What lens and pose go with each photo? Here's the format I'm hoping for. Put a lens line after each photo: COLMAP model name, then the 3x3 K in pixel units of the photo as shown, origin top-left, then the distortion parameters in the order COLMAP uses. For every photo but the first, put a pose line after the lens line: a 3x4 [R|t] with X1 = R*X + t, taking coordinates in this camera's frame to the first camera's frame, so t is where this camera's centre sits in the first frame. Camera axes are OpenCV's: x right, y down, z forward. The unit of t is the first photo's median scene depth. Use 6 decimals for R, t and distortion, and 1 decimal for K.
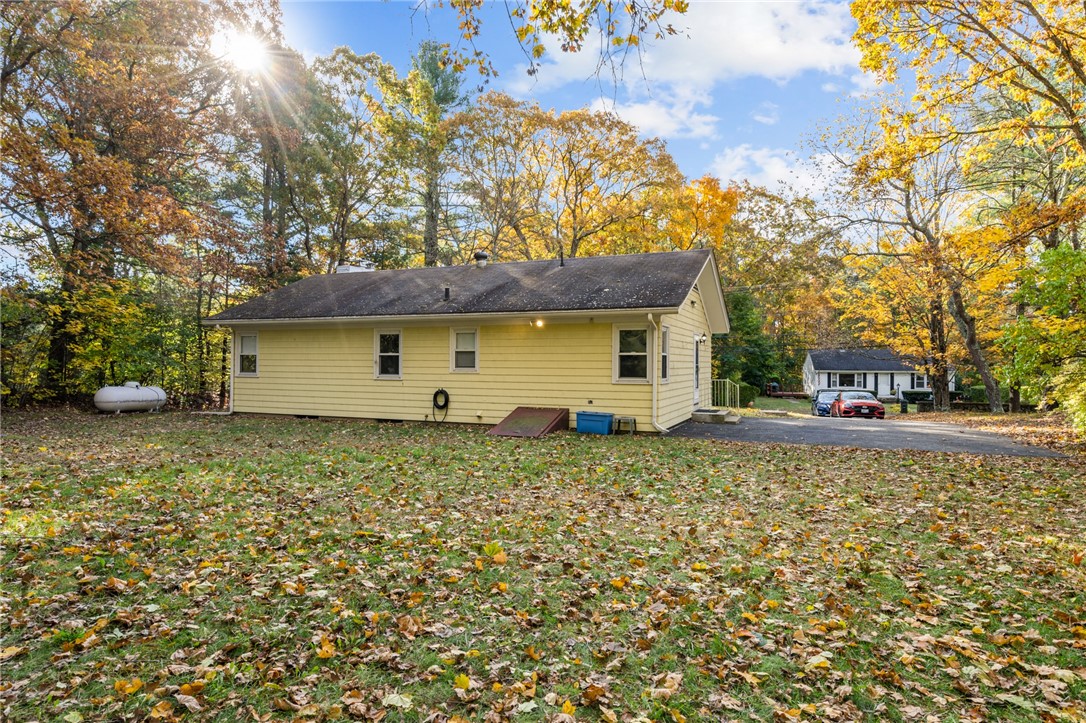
lens RADIAL K [[623.0, 0, 536.6], [0, 623.0, 358.0], [0, 0, 1]] dist [0.001635, 0.005060]
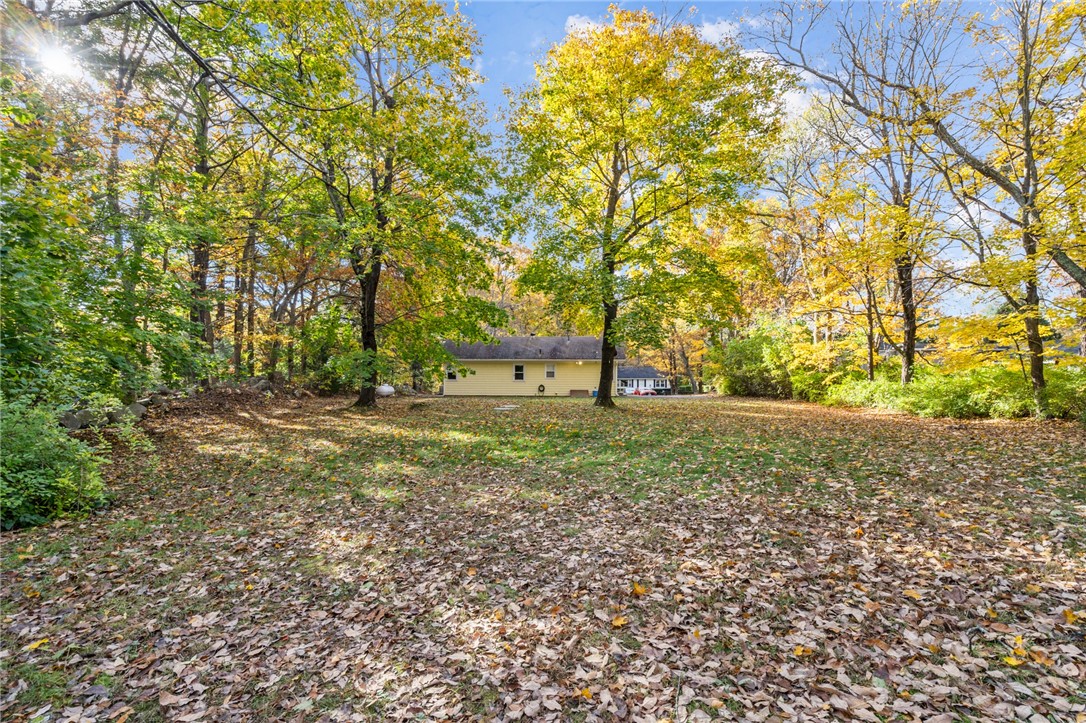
lens RADIAL K [[506.6, 0, 544.4], [0, 506.6, 365.8], [0, 0, 1]] dist [0.003333, 0.000768]
pose [[0.934342, 0.006862, 0.356312, -0.910907], [-0.005080, 0.999969, -0.005936, -0.022170], [-0.356342, 0.003736, 0.934348, -1.121980]]
